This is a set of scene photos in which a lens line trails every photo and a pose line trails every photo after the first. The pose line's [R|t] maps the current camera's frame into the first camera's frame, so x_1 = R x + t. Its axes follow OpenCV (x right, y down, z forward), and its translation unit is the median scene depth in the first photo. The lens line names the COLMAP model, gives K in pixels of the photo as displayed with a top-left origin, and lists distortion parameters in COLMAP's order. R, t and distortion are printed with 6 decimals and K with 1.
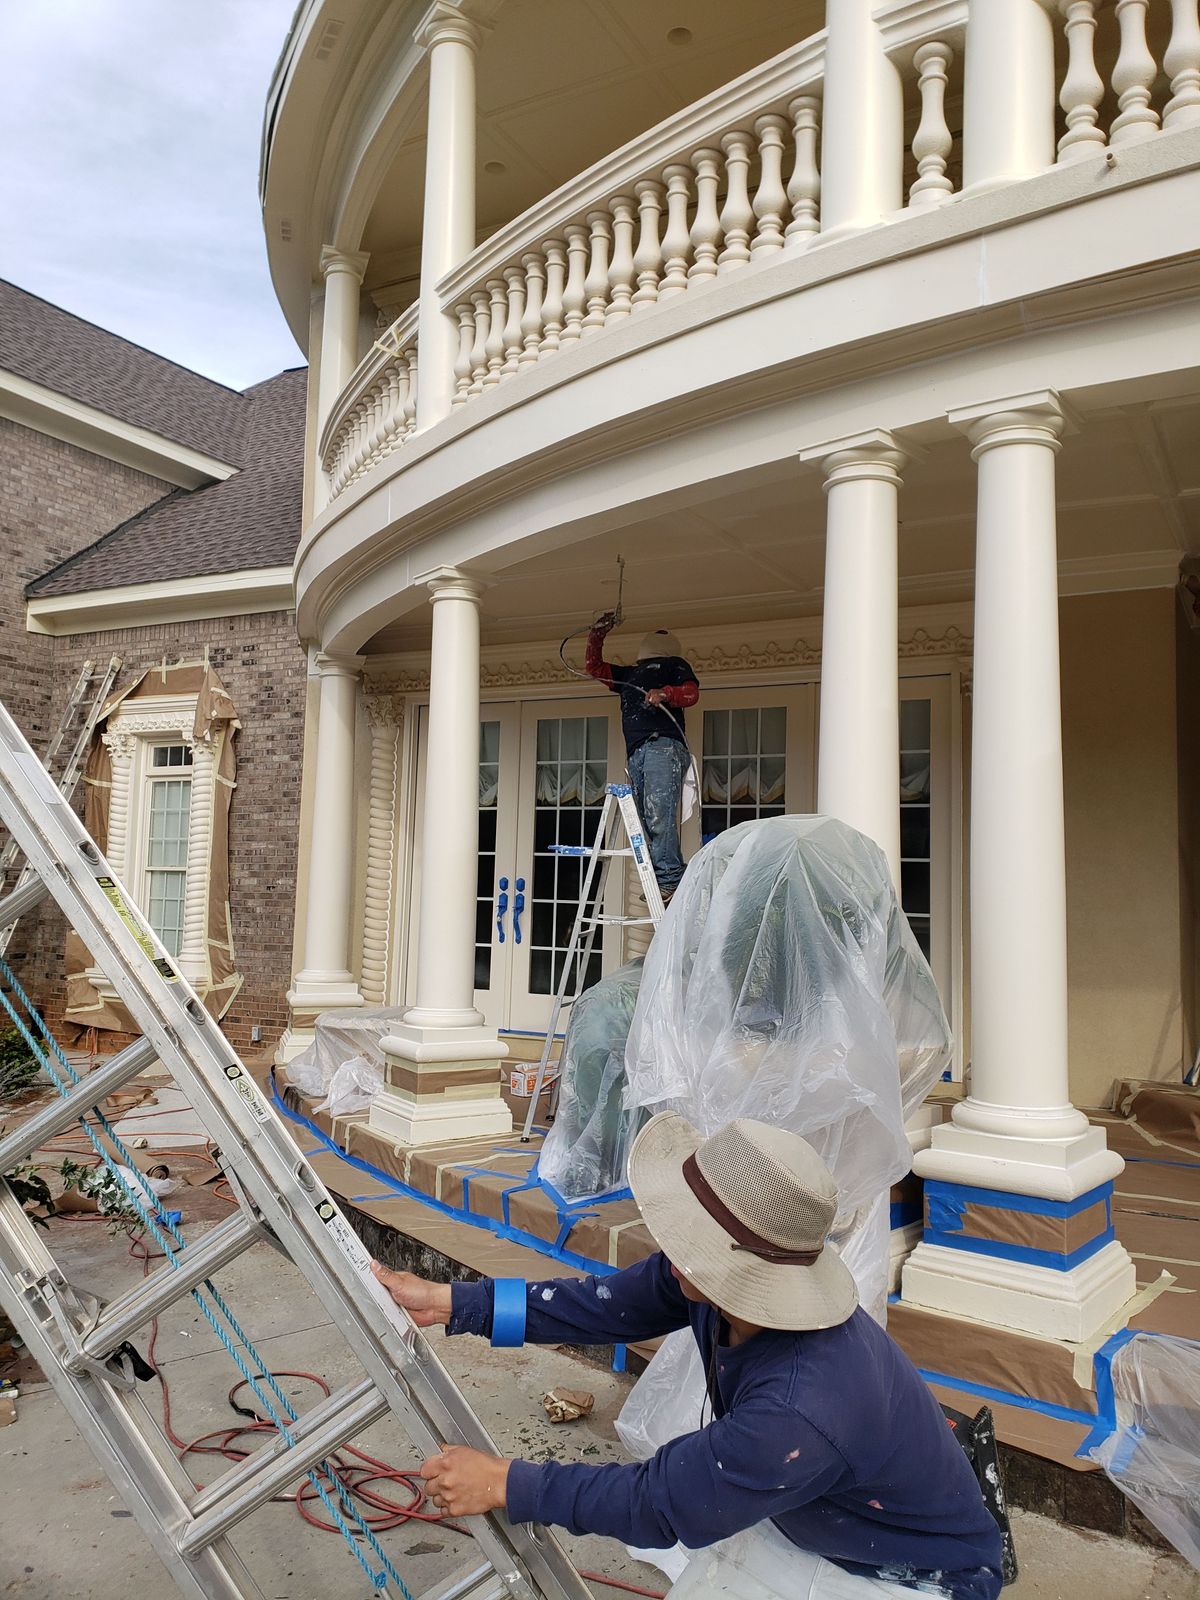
lens RADIAL K [[1182.7, 0, 600.0], [0, 1182.7, 800.0], [0, 0, 1]] dist [-0.006860, -0.002874]
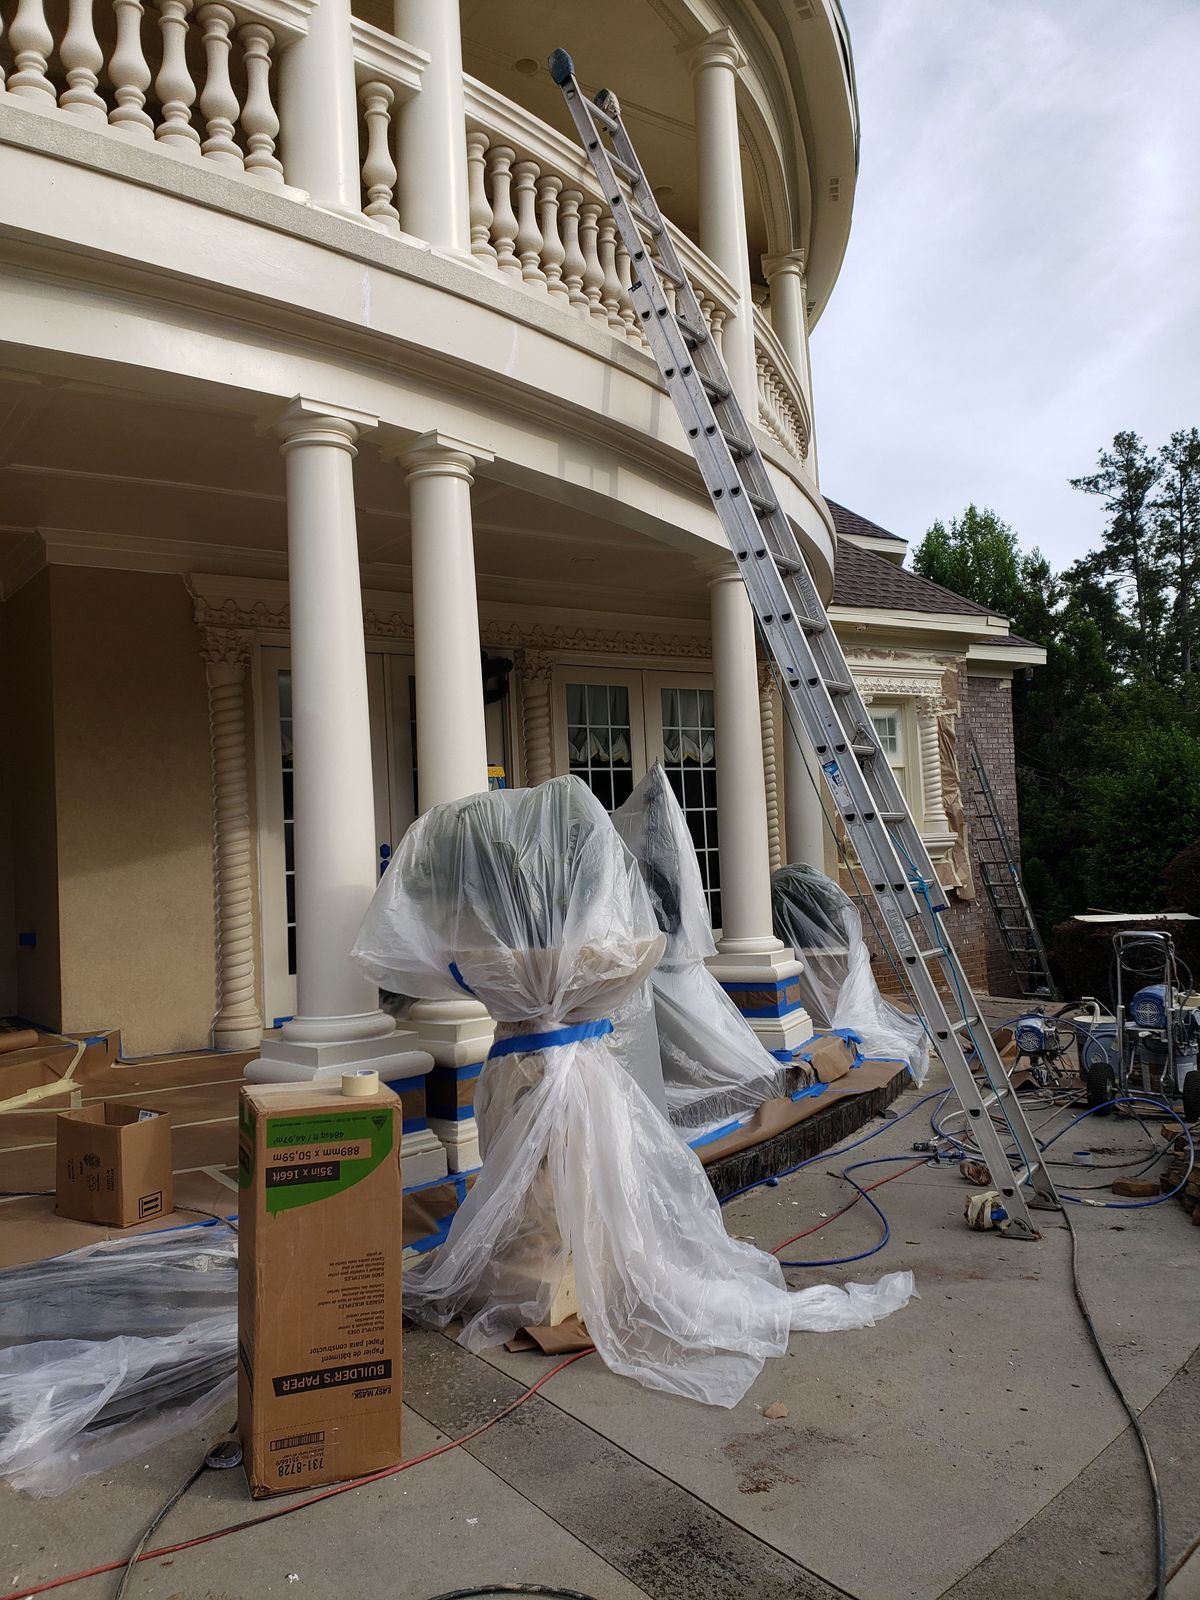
lens RADIAL K [[1182.7, 0, 600.0], [0, 1182.7, 800.0], [0, 0, 1]] dist [-0.006860, -0.002874]
pose [[0.116725, -0.018347, 0.992995, -0.805829], [0.002404, 0.999832, 0.018191, 0.011226], [-0.993161, 0.000264, 0.116749, 0.667513]]
